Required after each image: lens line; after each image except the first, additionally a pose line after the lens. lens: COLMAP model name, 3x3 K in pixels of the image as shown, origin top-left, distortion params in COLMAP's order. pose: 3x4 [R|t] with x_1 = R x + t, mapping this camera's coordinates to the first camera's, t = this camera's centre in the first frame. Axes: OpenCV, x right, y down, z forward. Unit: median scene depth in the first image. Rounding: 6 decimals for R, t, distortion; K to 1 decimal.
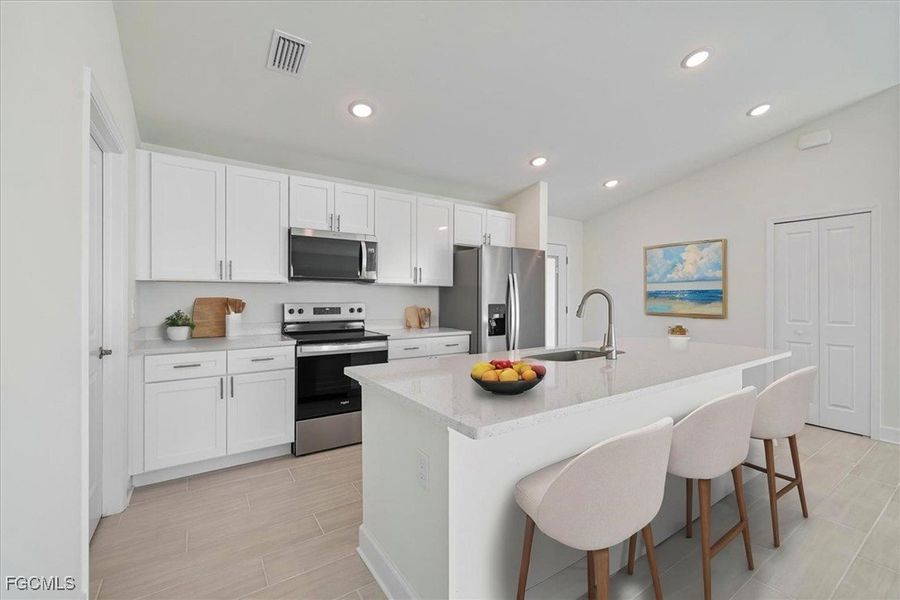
lens RADIAL K [[376.9, 0, 450.2], [0, 376.9, 303.5], [0, 0, 1]] dist [0.001789, 0.000118]
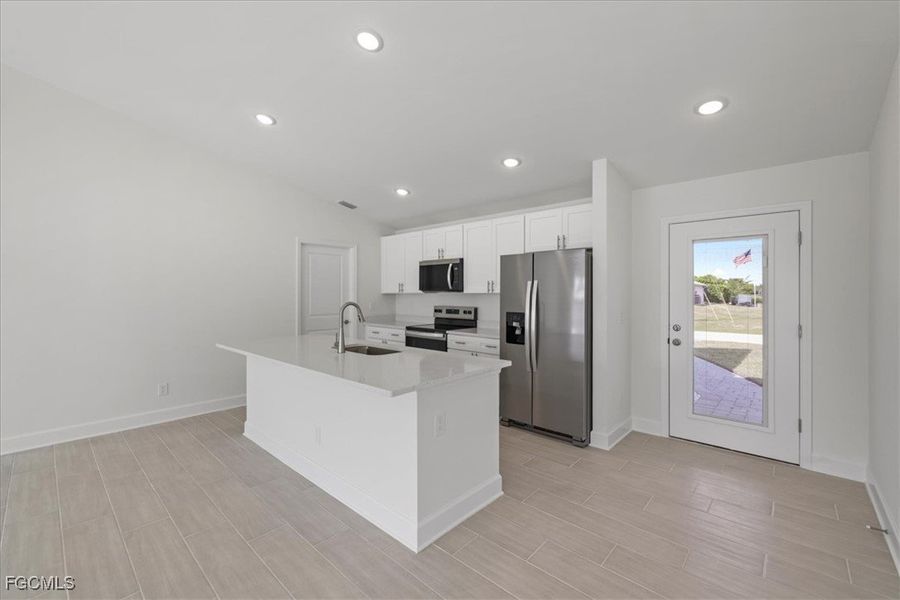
lens RADIAL K [[376.9, 0, 444.0], [0, 376.9, 286.8], [0, 0, 1]] dist [0.001789, 0.000118]
pose [[0.233226, -0.020821, -0.972200, 1.126017], [-0.019644, 0.999466, -0.026117, -0.038712], [0.972224, 0.025190, 0.232692, 0.628459]]
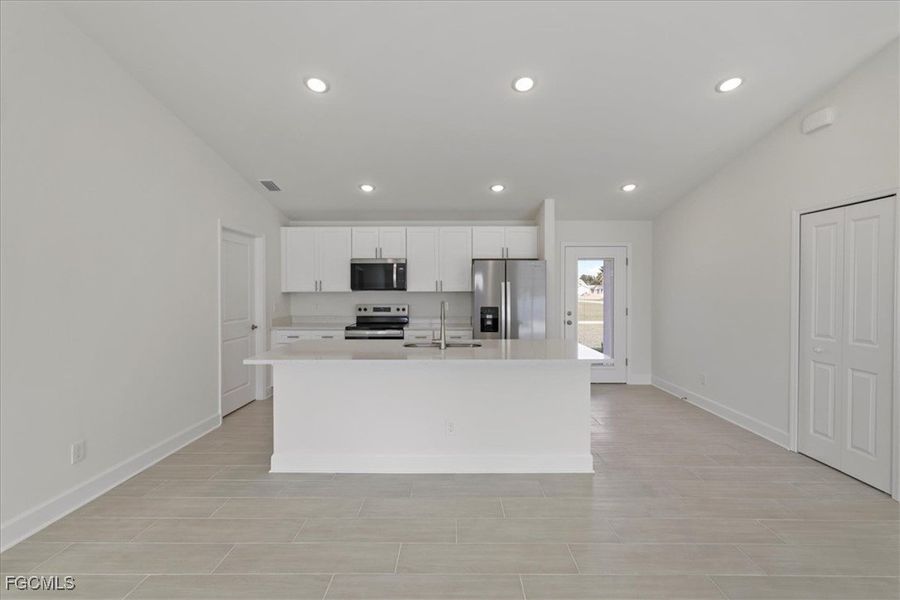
lens RADIAL K [[376.9, 0, 450.5], [0, 376.9, 291.1], [0, 0, 1]] dist [0.001789, 0.000118]
pose [[0.827418, -0.004071, -0.561572, 0.770827], [-0.006936, 0.999823, -0.017468, -0.030521], [0.561544, 0.018348, 0.827243, -0.108385]]
